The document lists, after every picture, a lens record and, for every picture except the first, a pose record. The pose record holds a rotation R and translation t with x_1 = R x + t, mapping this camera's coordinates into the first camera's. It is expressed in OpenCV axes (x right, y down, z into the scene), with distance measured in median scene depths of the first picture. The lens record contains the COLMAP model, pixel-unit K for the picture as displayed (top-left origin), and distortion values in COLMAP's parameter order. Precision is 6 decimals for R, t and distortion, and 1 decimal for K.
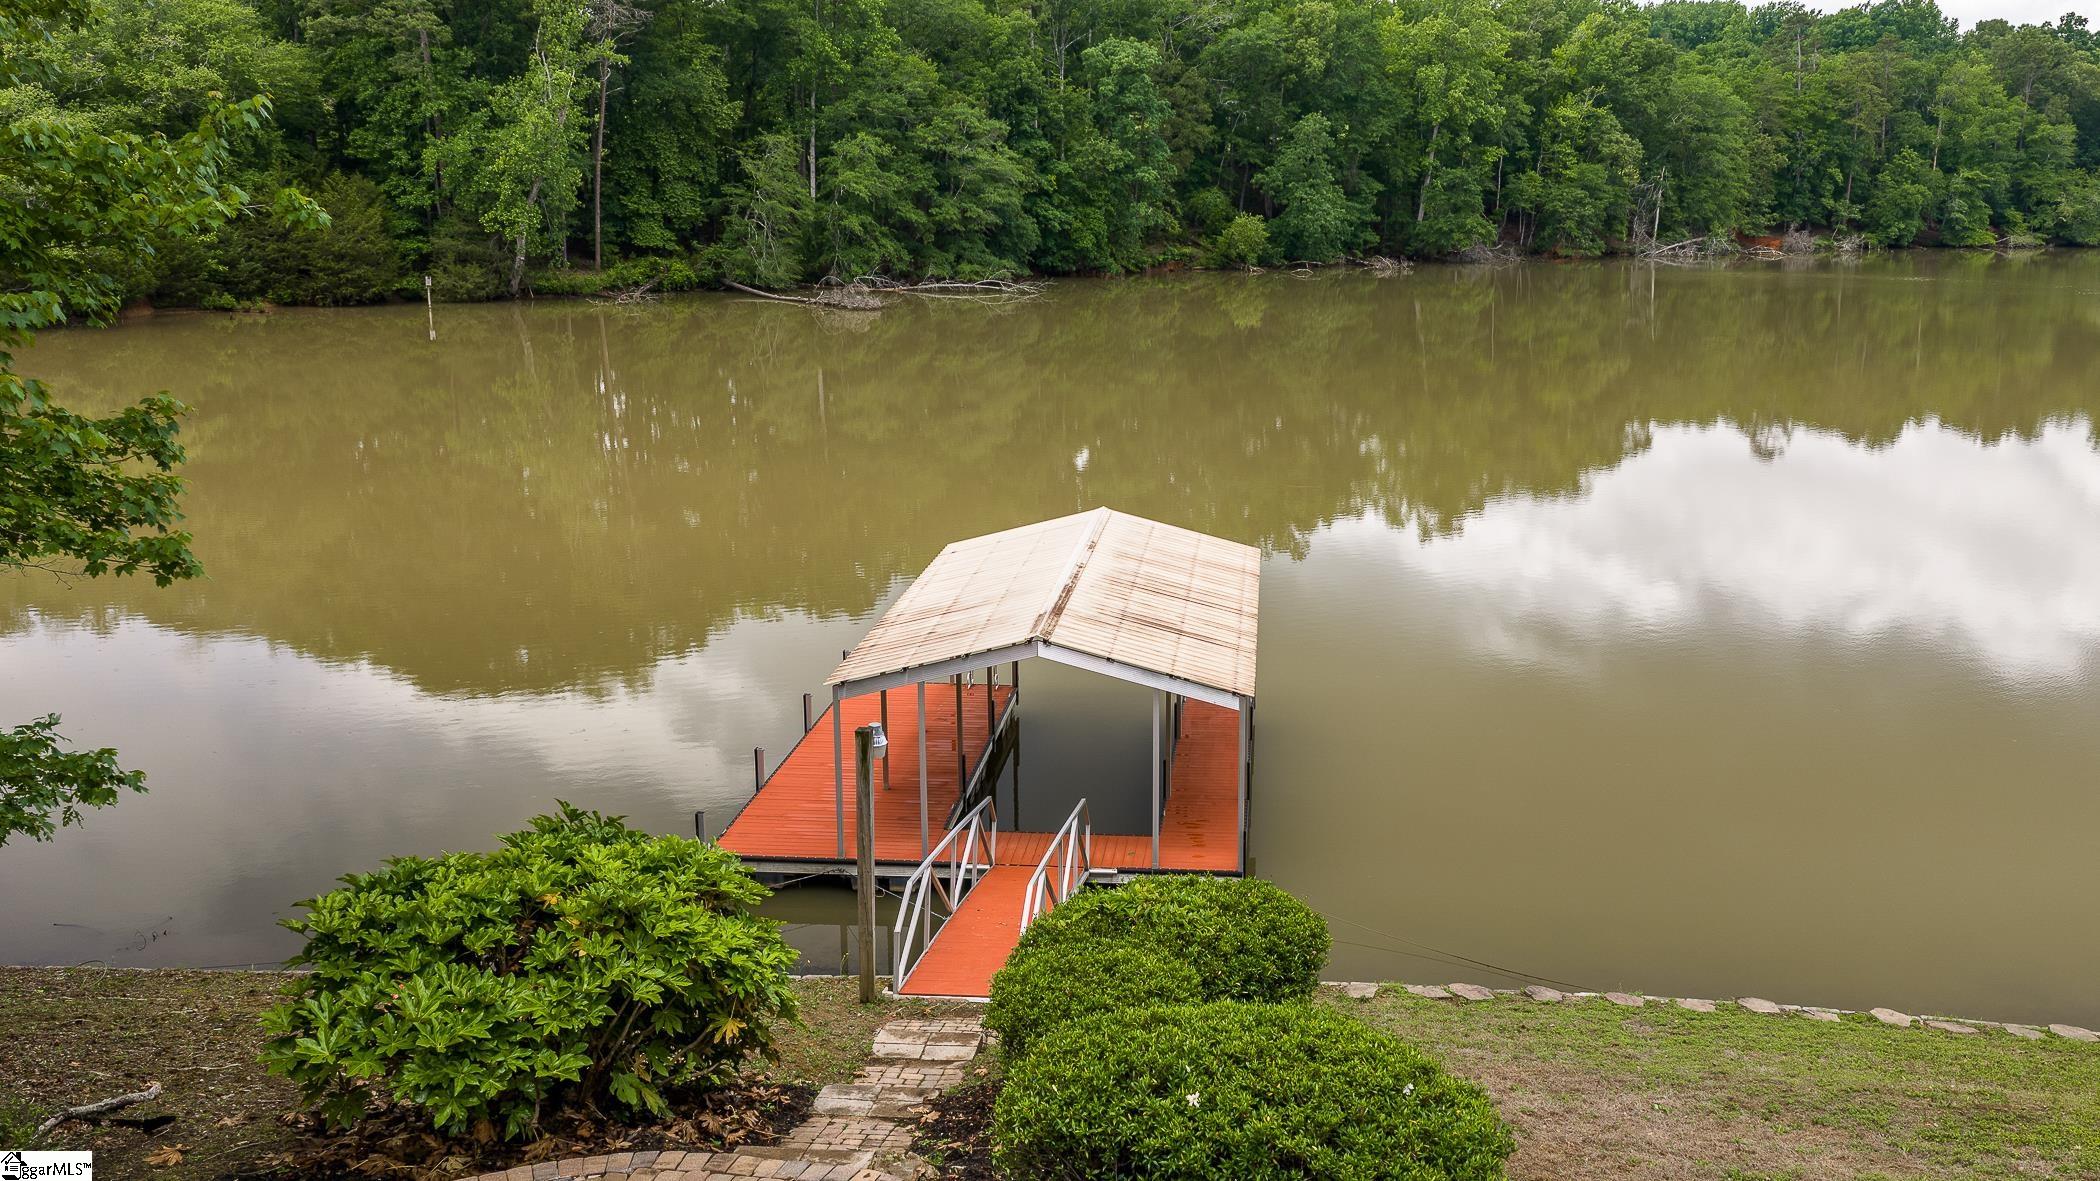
lens RADIAL K [[1582.3, 0, 1052.1], [0, 1582.3, 527.2], [0, 0, 1]] dist [0.001438, -0.009750]
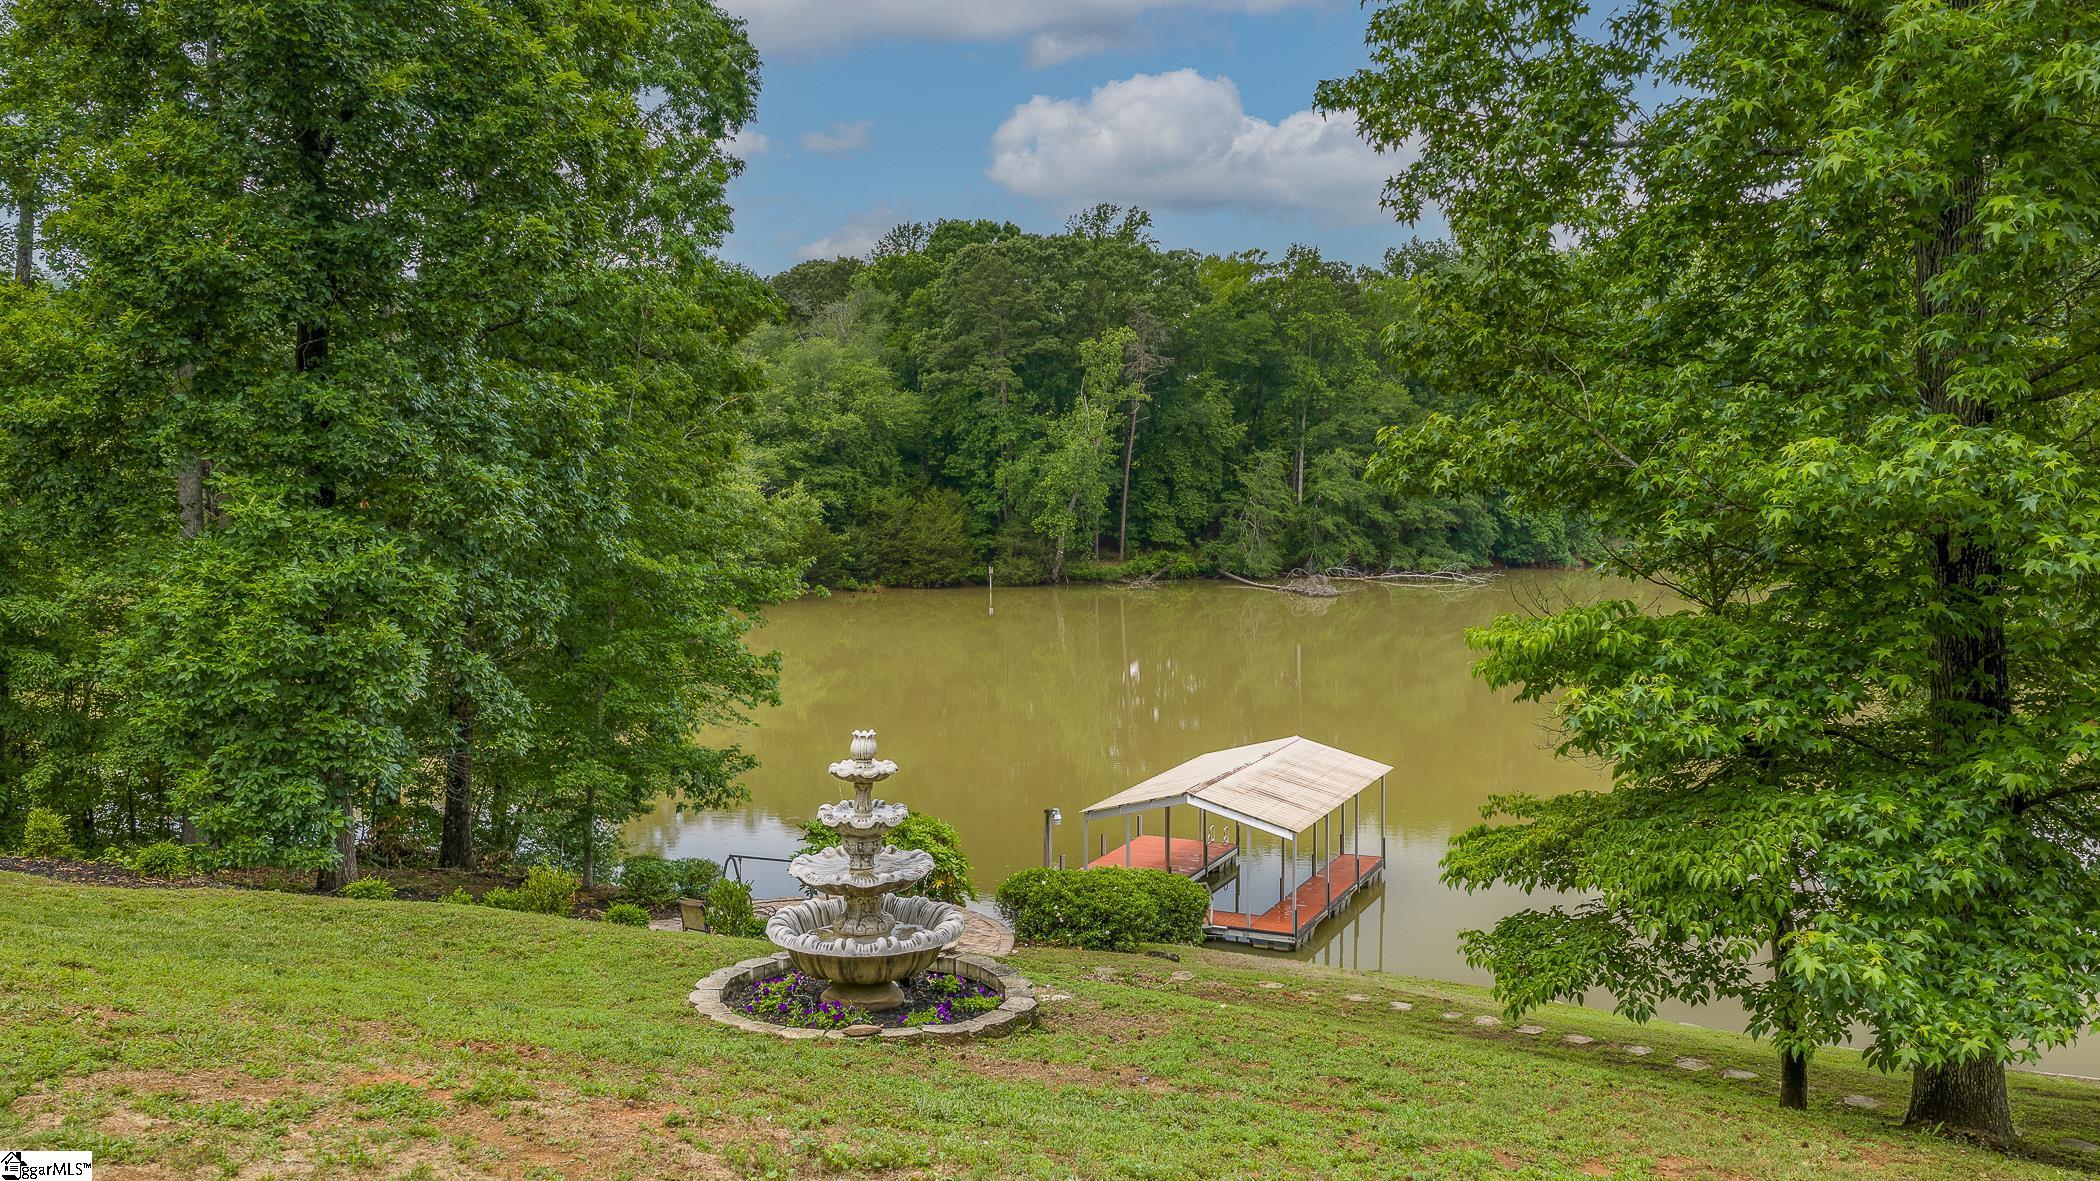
lens RADIAL K [[1582.3, 0, 1052.1], [0, 1582.3, 527.2], [0, 0, 1]] dist [0.001438, -0.009750]
pose [[0.934939, -0.000969, -0.354806, 0.107026], [-0.059835, 0.985244, -0.160358, 0.014819], [0.349726, 0.171155, 0.921085, -0.176193]]
